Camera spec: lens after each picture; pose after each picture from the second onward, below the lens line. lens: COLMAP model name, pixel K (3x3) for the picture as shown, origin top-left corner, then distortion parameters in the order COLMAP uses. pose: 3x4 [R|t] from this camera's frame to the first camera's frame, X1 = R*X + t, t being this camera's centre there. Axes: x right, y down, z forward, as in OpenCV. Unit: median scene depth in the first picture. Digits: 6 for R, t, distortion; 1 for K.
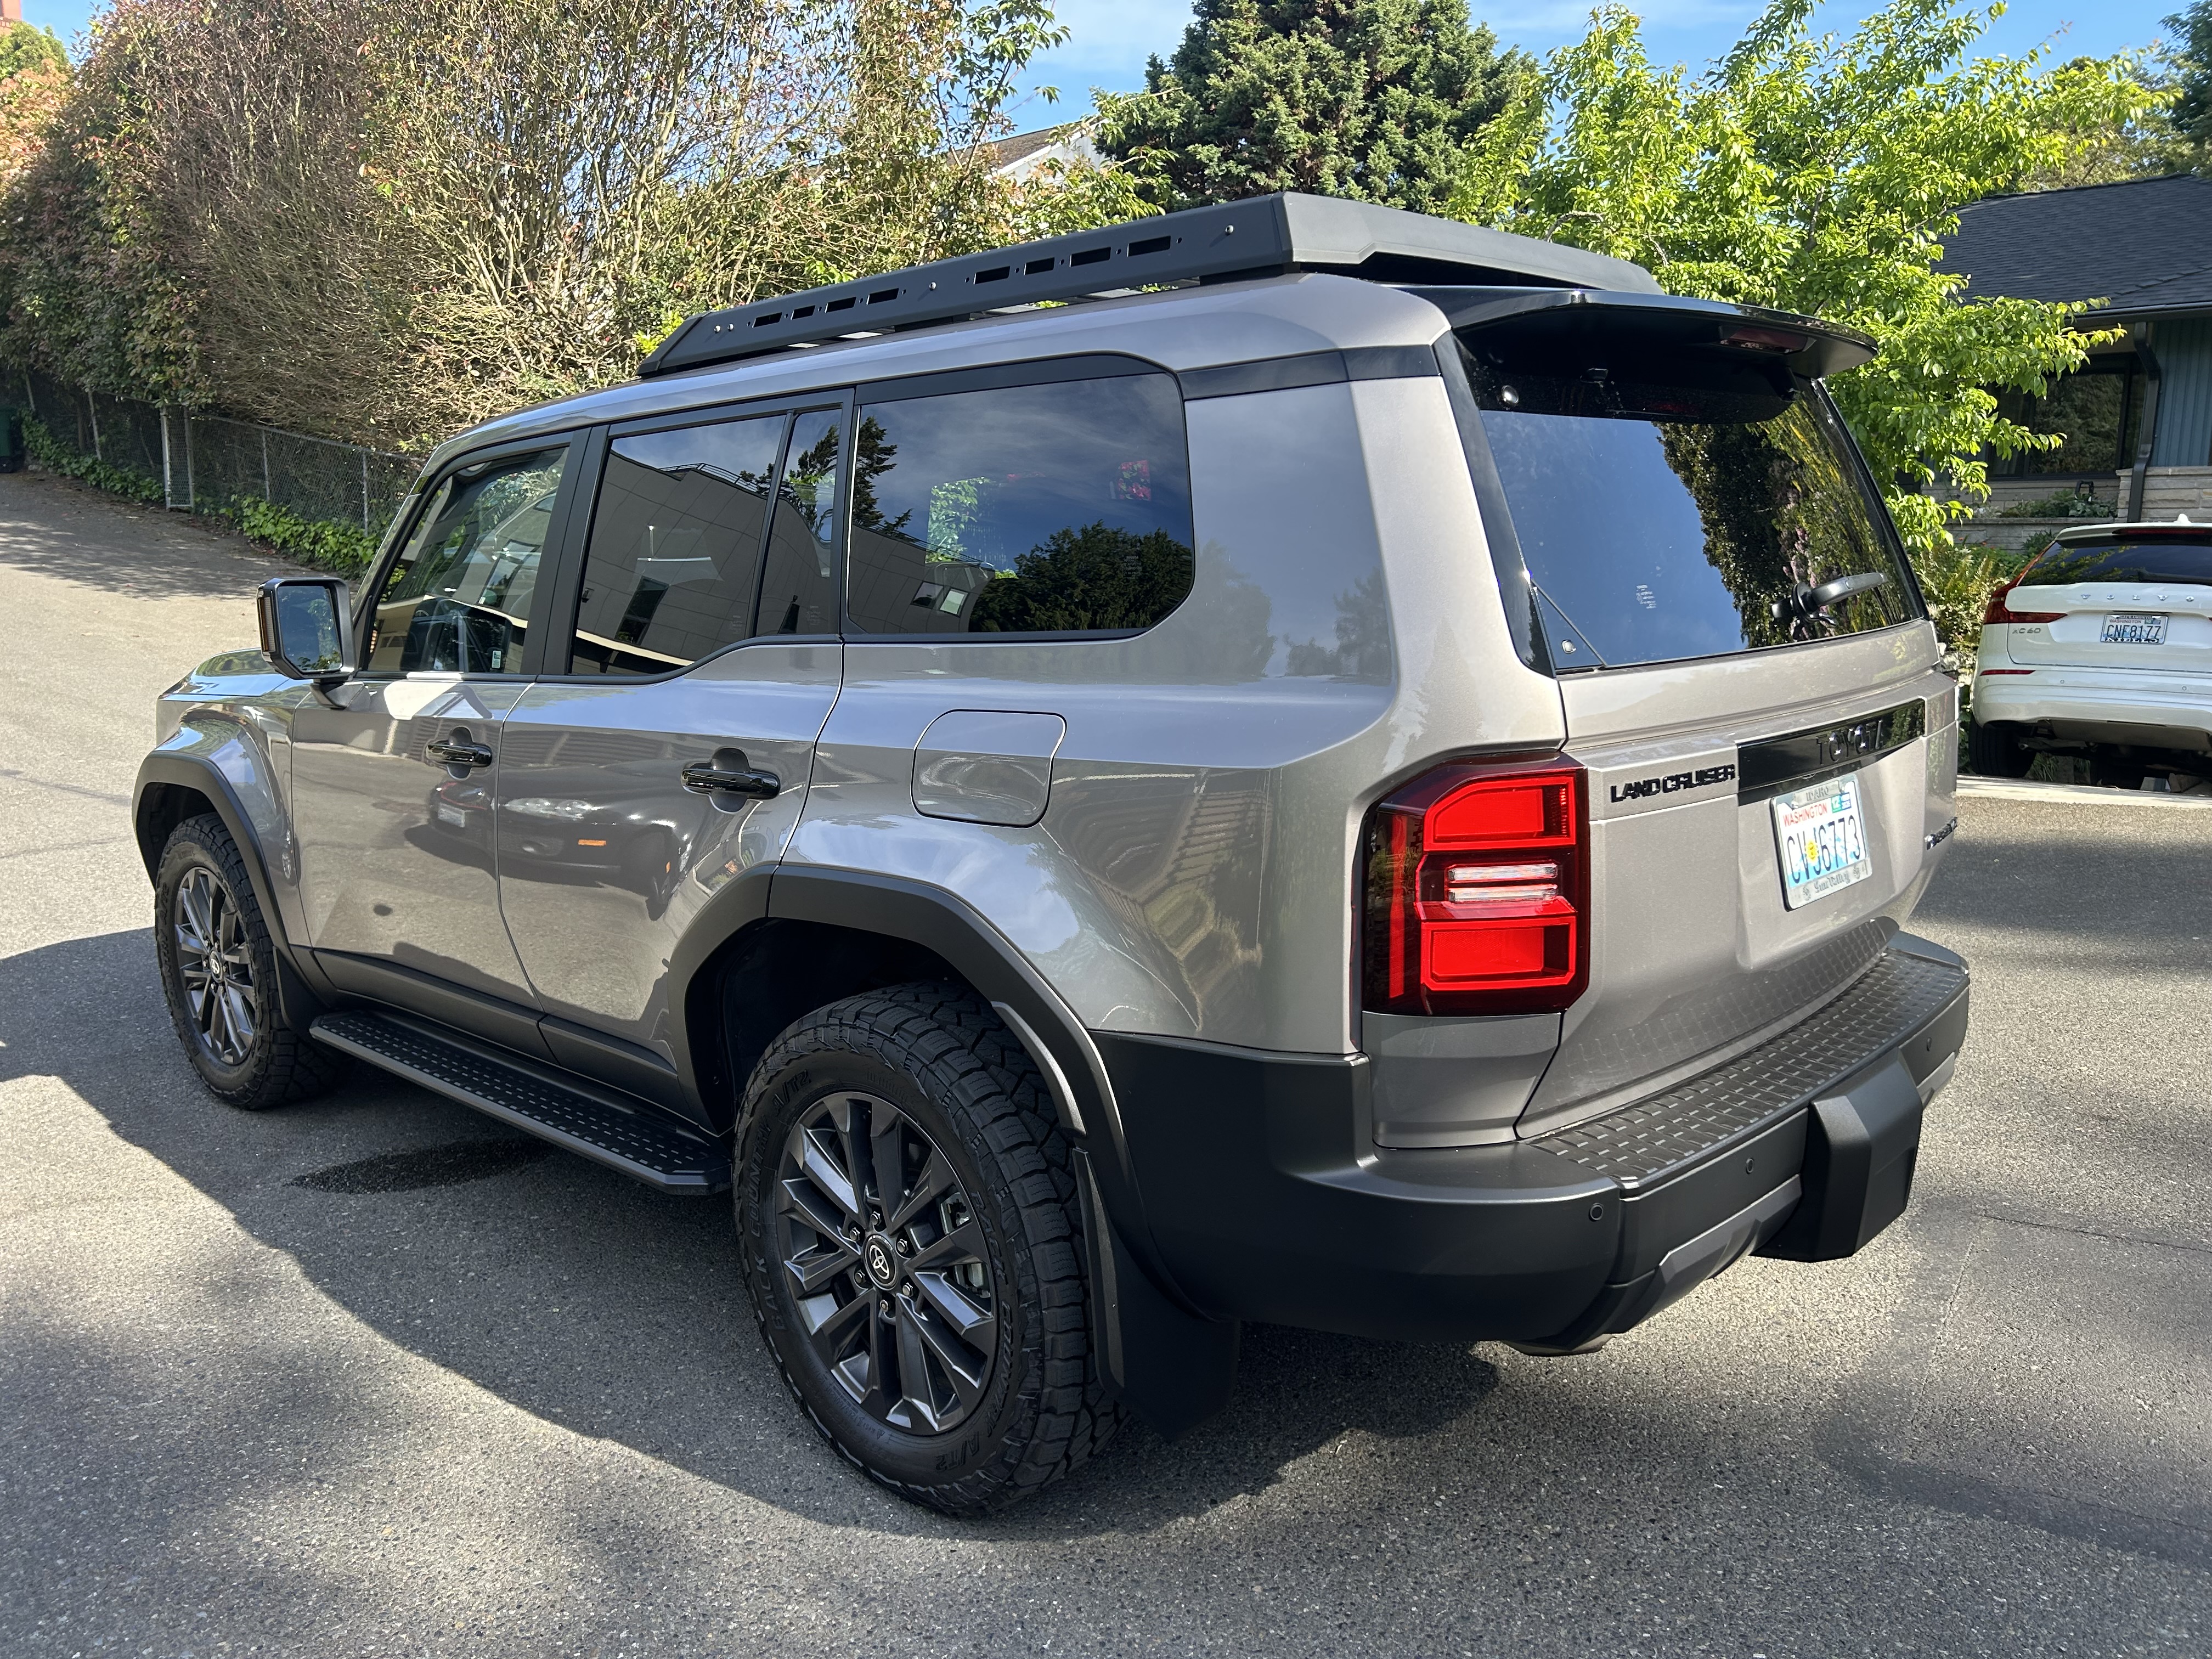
lens RADIAL K [[1649.2, 0, 1112.8], [0, 1649.2, 819.5], [0, 0, 1]] dist [0.069221, -0.078435]
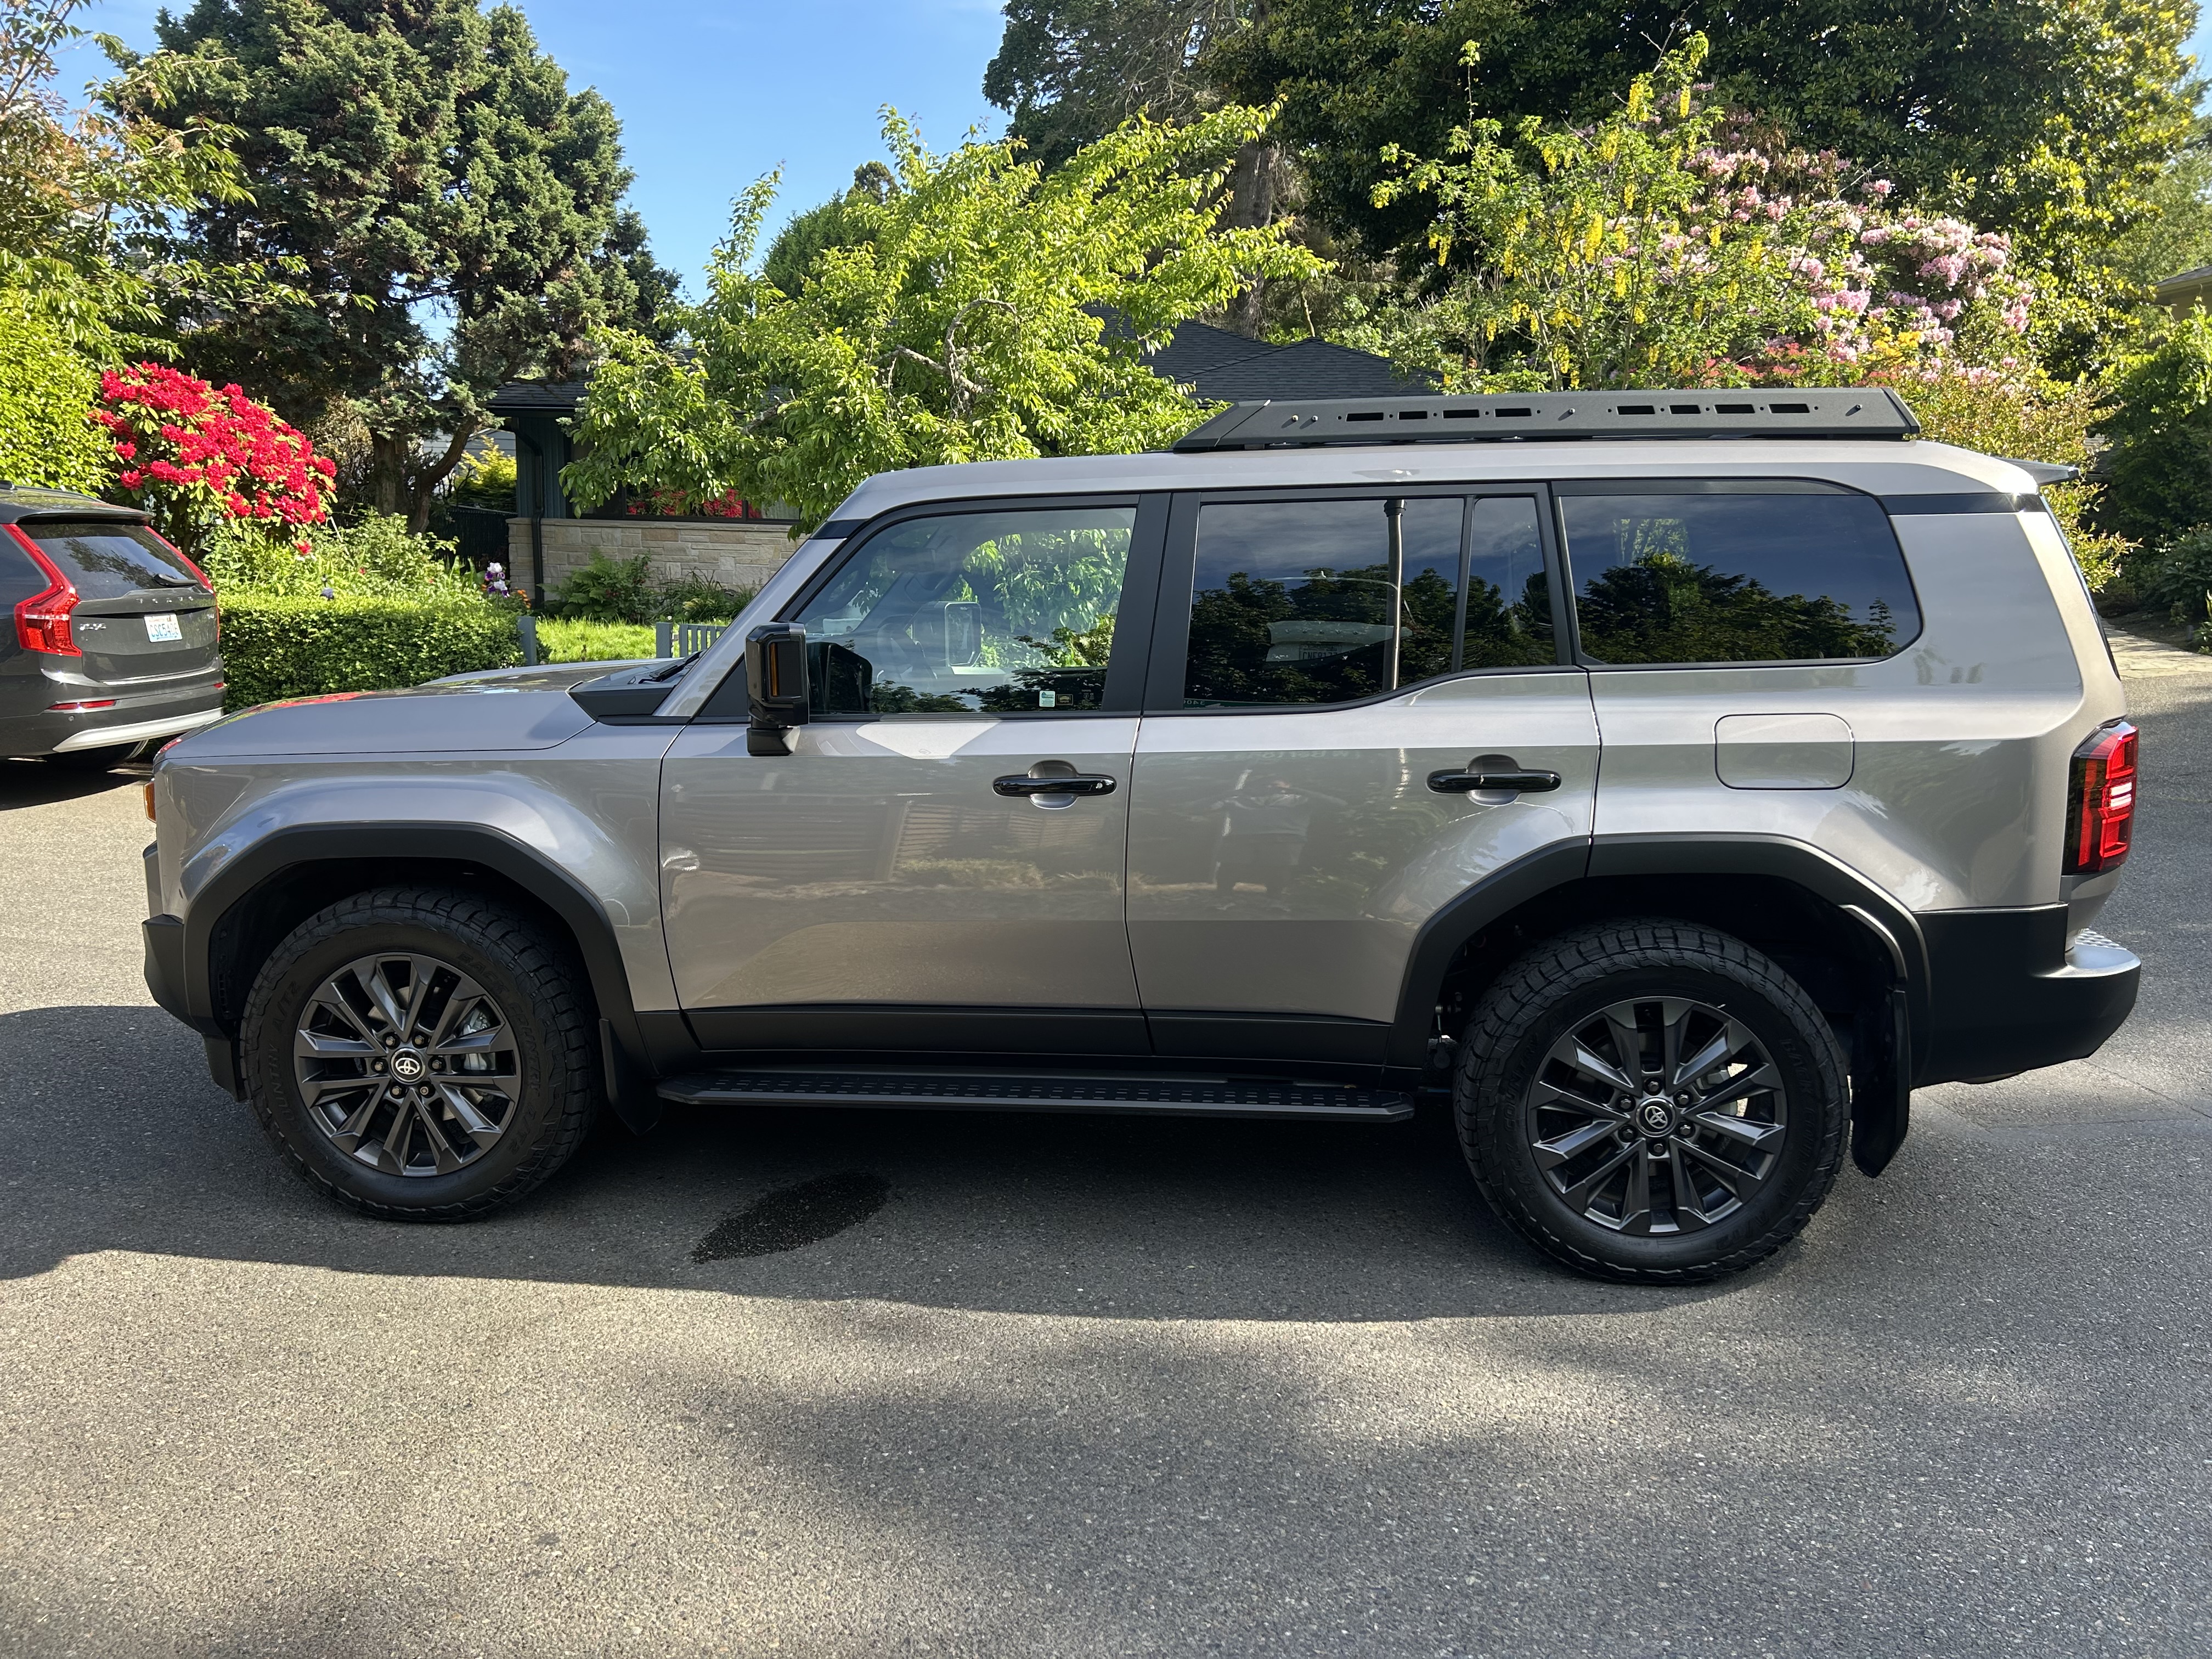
lens RADIAL K [[1651.1, 0, 1105.4], [0, 1651.1, 837.1], [0, 0, 1]] dist [0.072561, -0.083940]
pose [[0.790486, -0.076073, 0.607738, -0.175395], [0.081100, 0.996520, 0.019251, -0.004094], [-0.607087, 0.034070, 0.793904, 0.021786]]
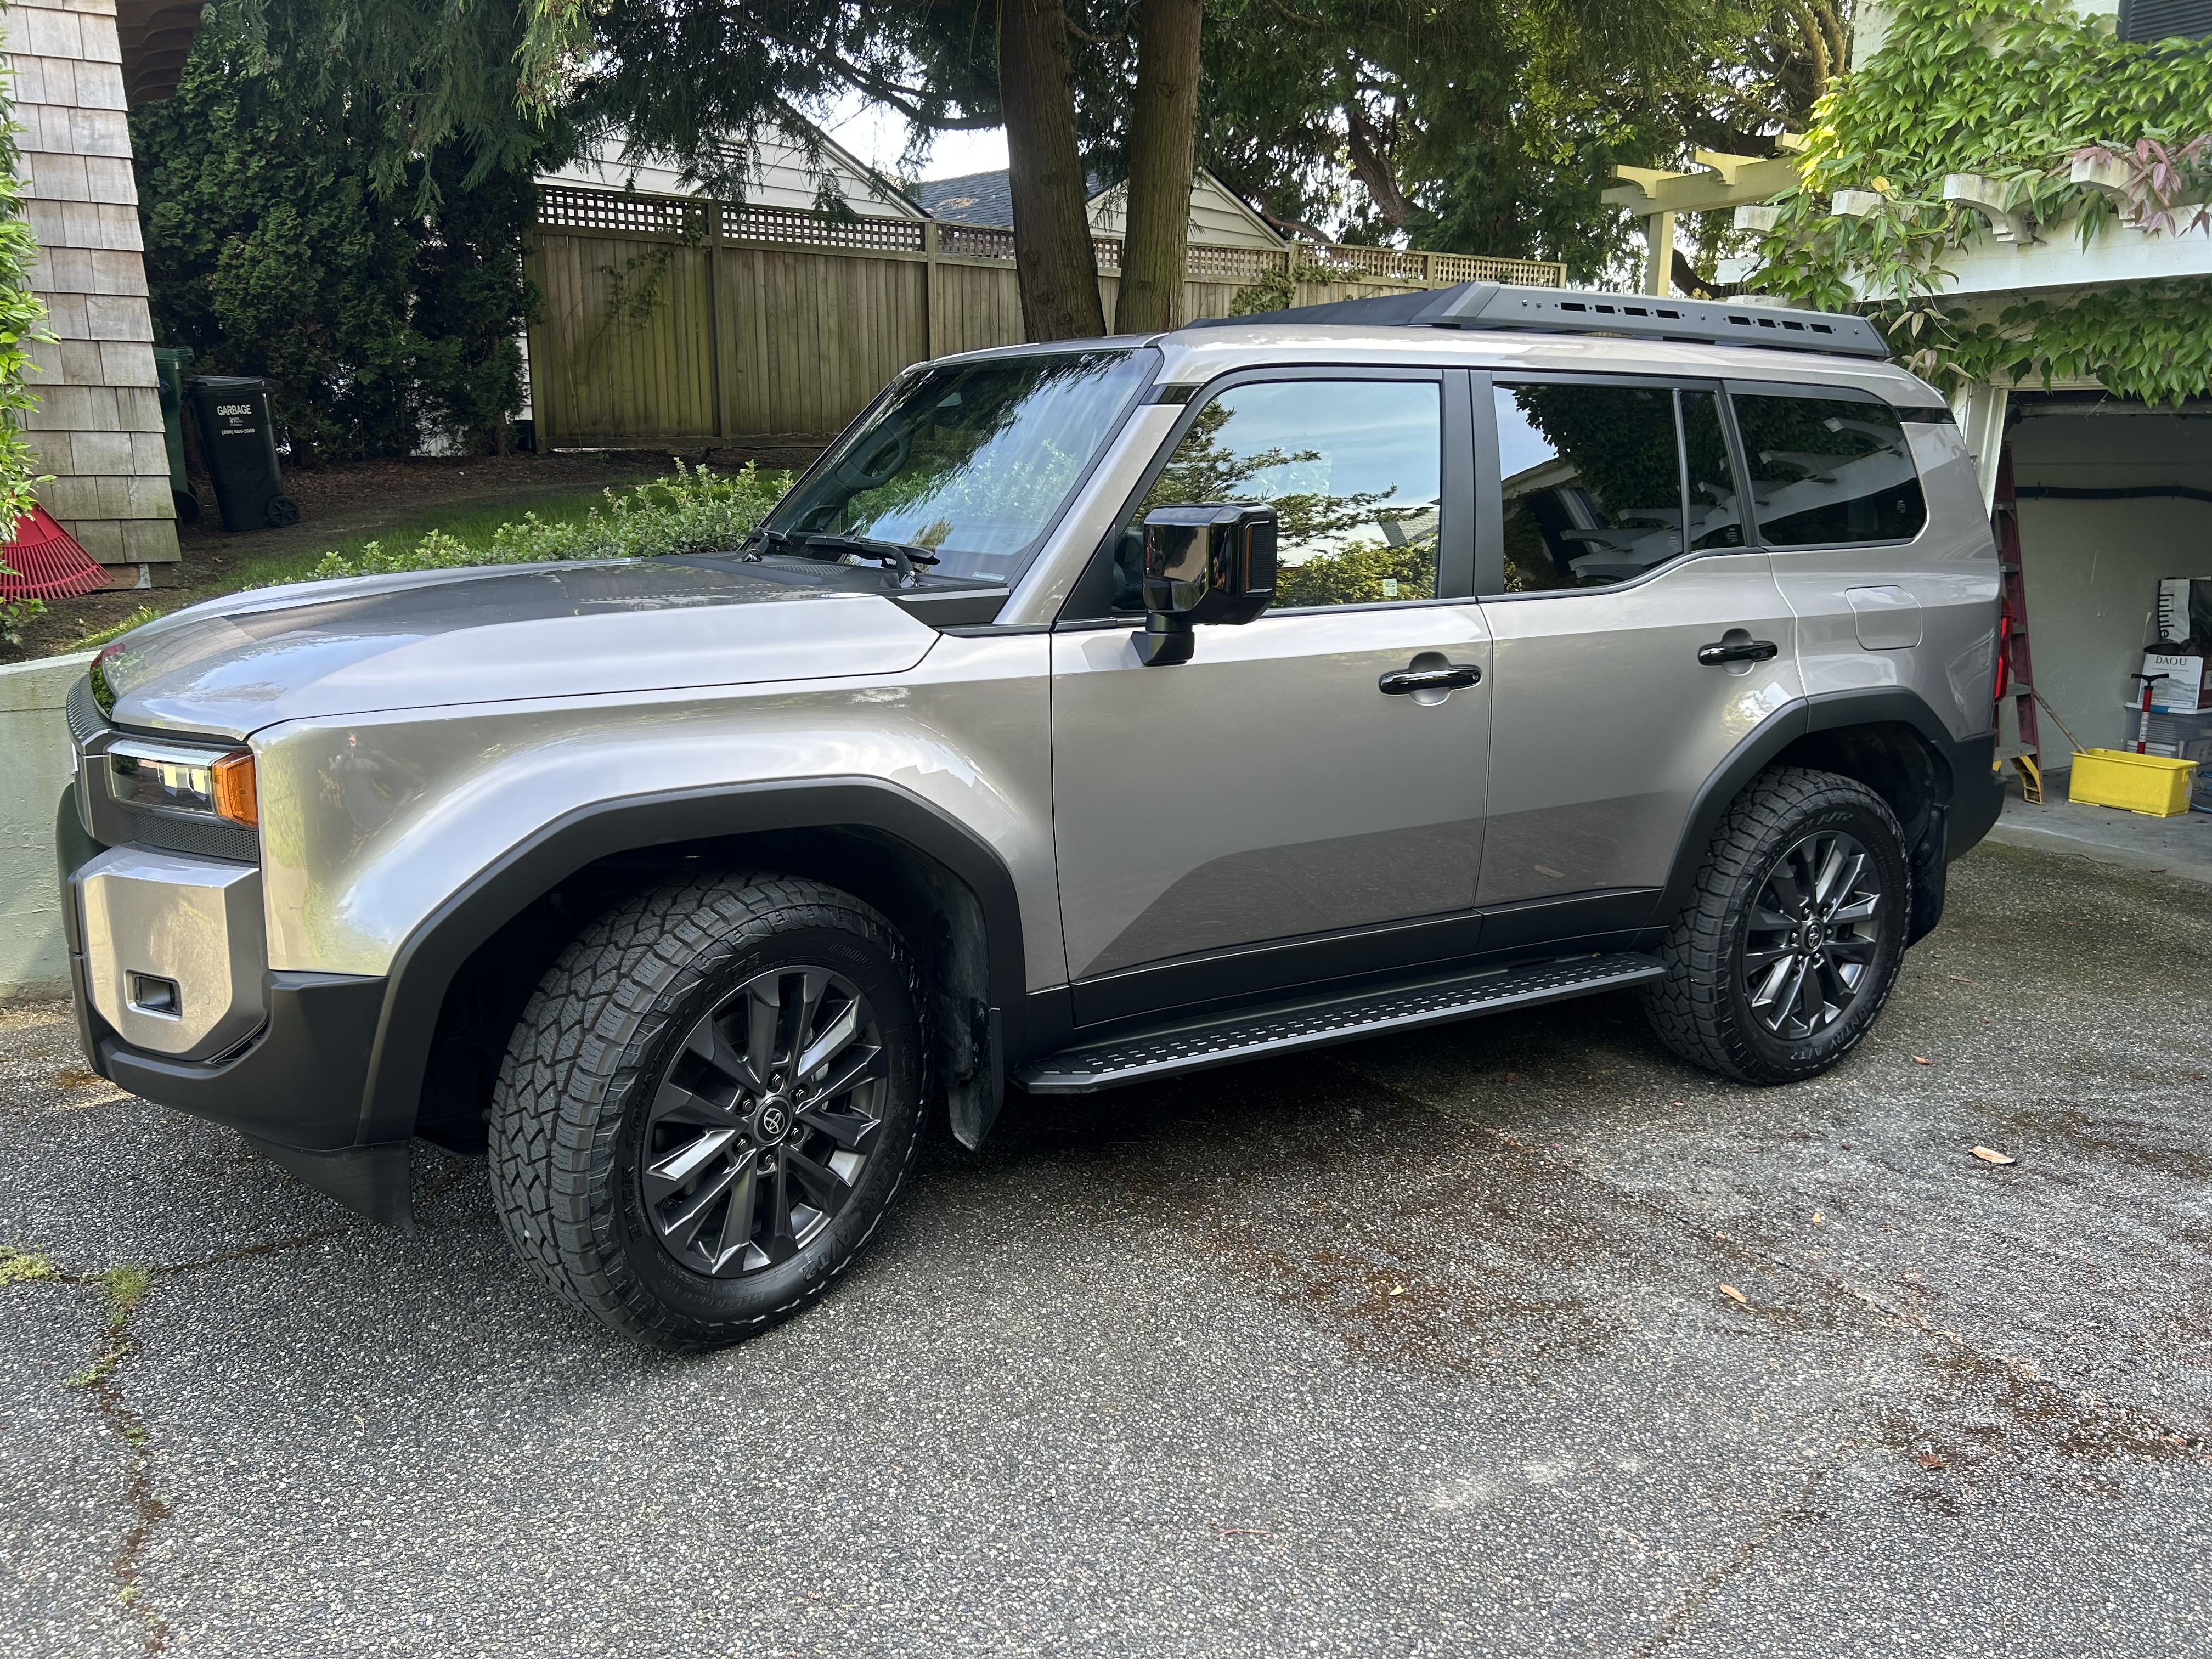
lens RADIAL K [[1649.2, 0, 1112.8], [0, 1649.2, 819.5], [0, 0, 1]] dist [0.069221, -0.078435]
pose [[0.310694, -0.144098, 0.939524, -0.243815], [0.145843, 0.983964, 0.102685, -0.014828], [-0.939254, 0.105120, 0.326728, 0.146559]]
